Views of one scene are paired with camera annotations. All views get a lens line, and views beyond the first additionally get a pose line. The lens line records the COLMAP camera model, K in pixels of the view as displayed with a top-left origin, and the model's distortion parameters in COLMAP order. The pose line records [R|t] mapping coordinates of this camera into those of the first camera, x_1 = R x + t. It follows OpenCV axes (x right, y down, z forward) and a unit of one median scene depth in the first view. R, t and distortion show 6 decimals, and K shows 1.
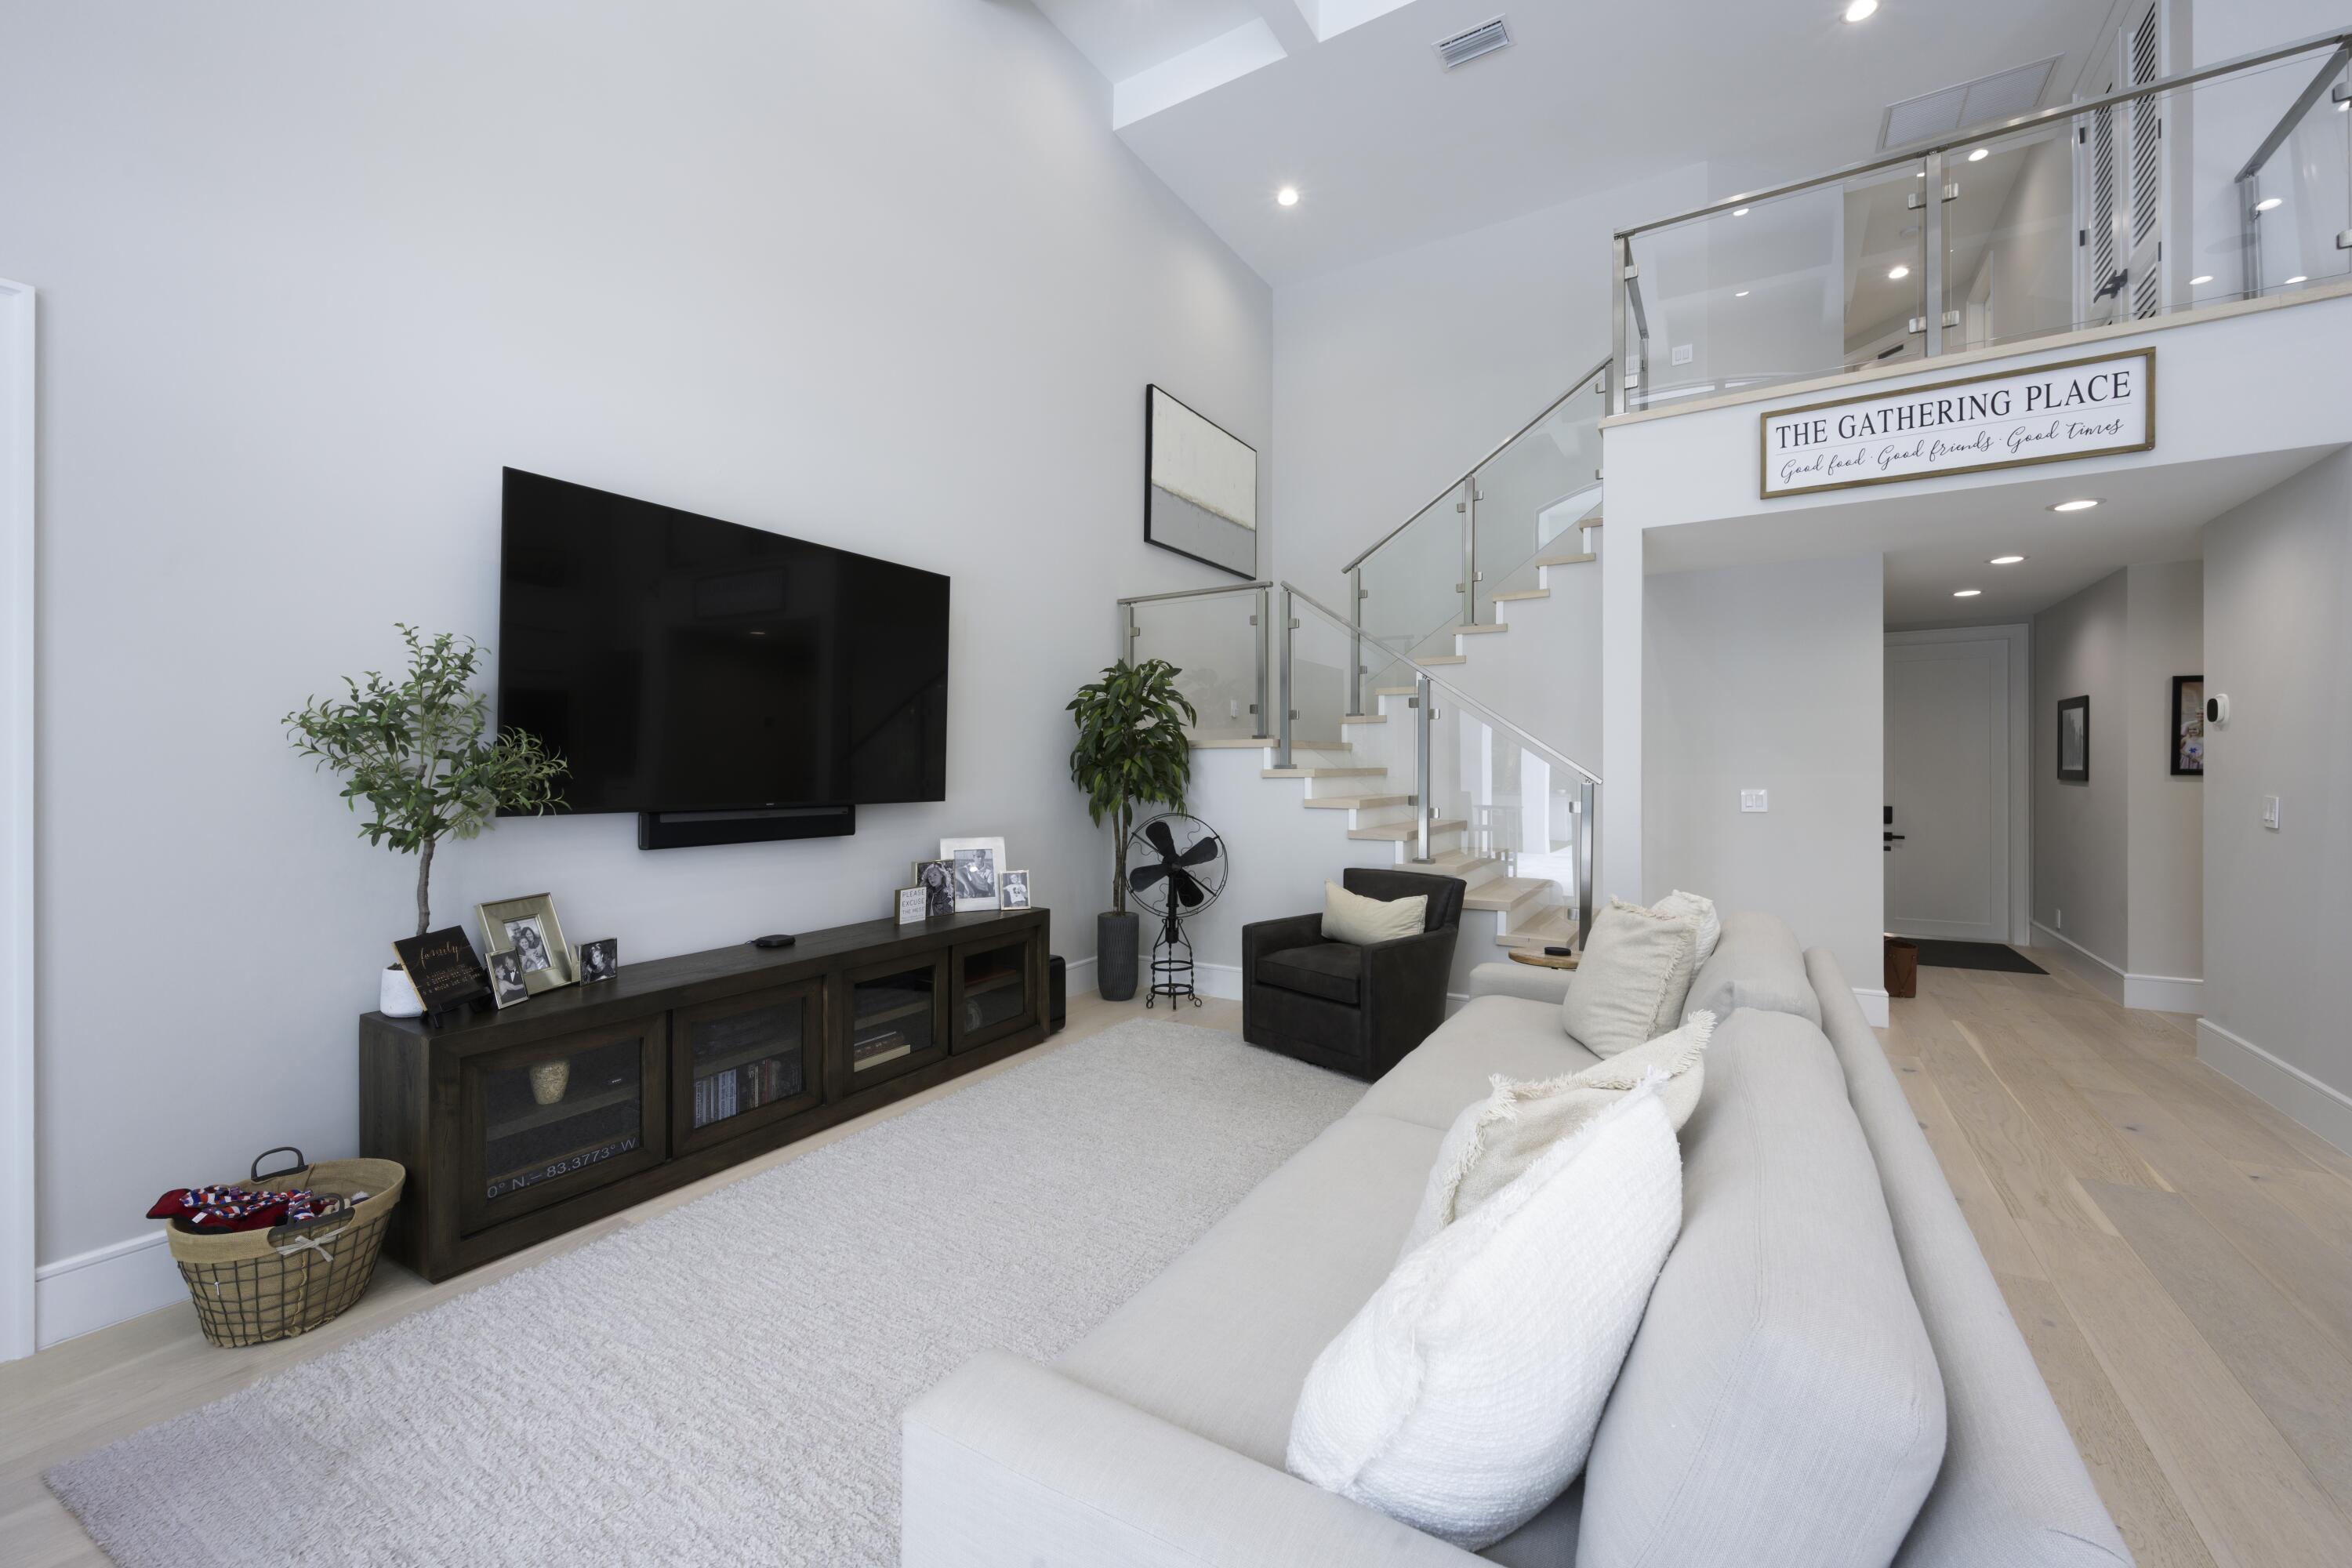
lens RADIAL K [[921.5, 0, 1172.8], [0, 921.5, 769.1], [0, 0, 1]] dist [-0.005594, -0.000313]
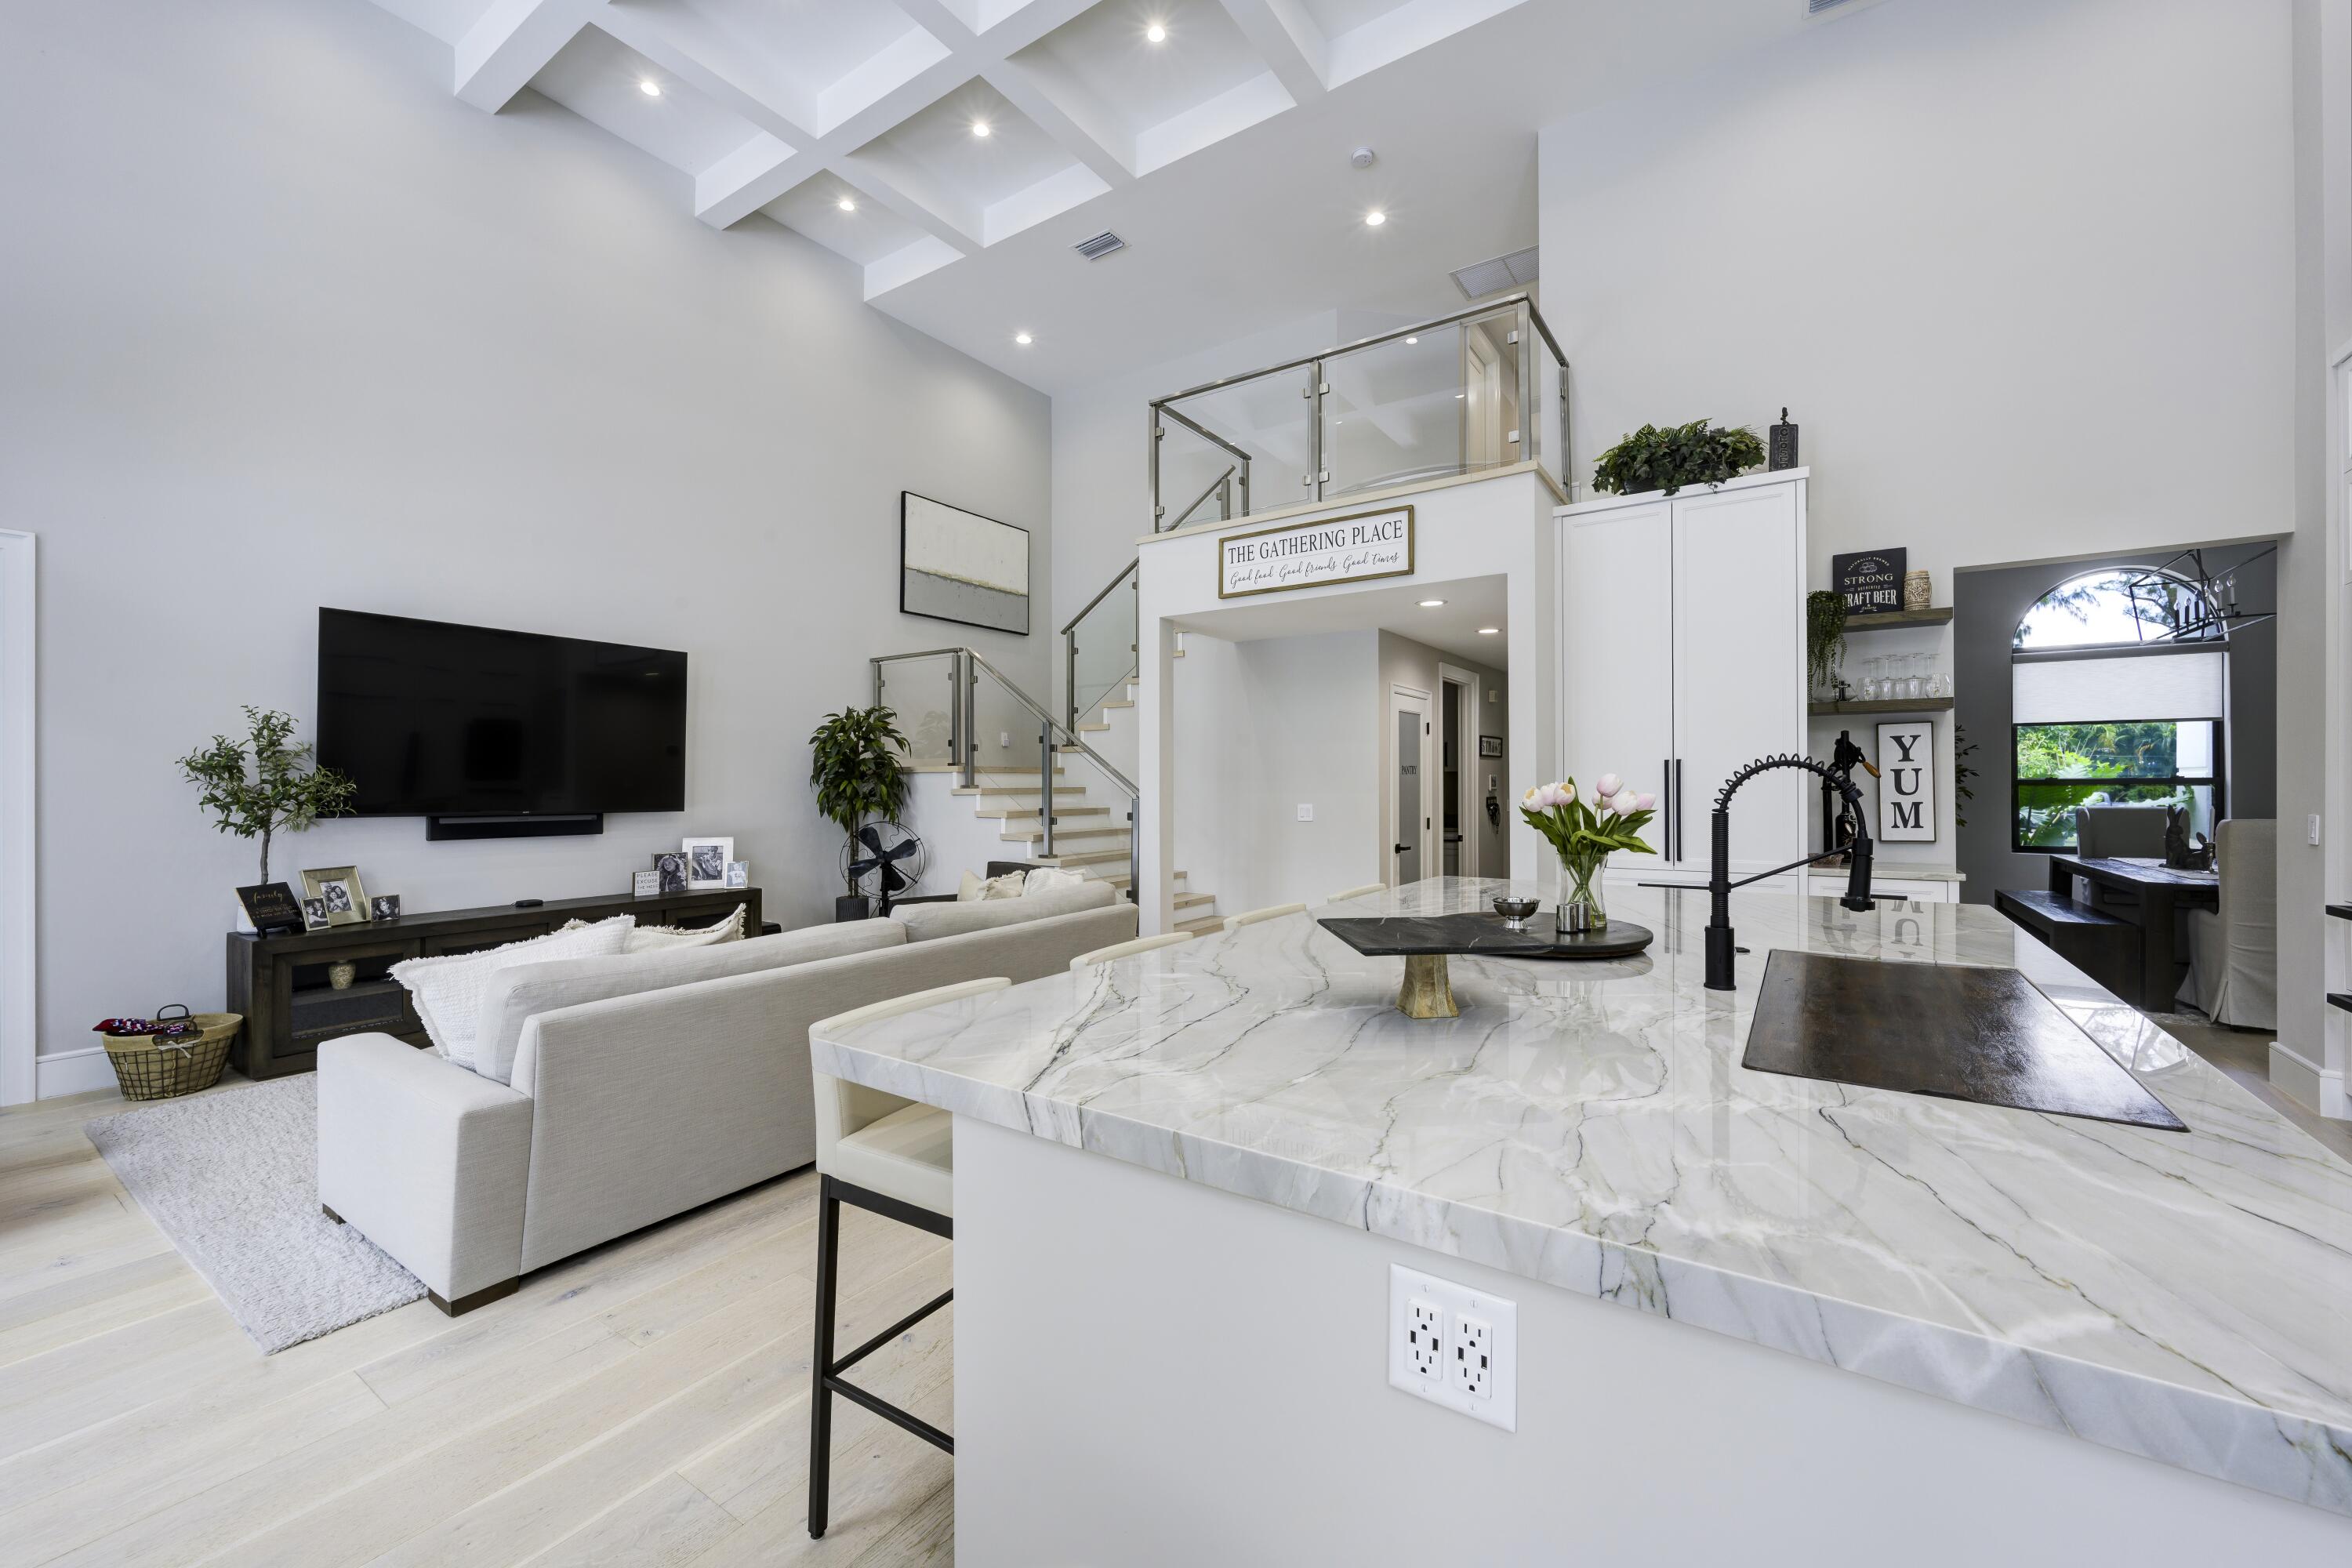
lens RADIAL K [[921.5, 0, 1188.1], [0, 921.5, 786.5], [0, 0, 1]] dist [-0.005594, -0.000313]
pose [[0.999230, 0.000895, -0.039214, 0.680000], [-0.000838, 0.999999, 0.001466, -0.006912], [0.039215, -0.001432, 0.999230, -0.445155]]
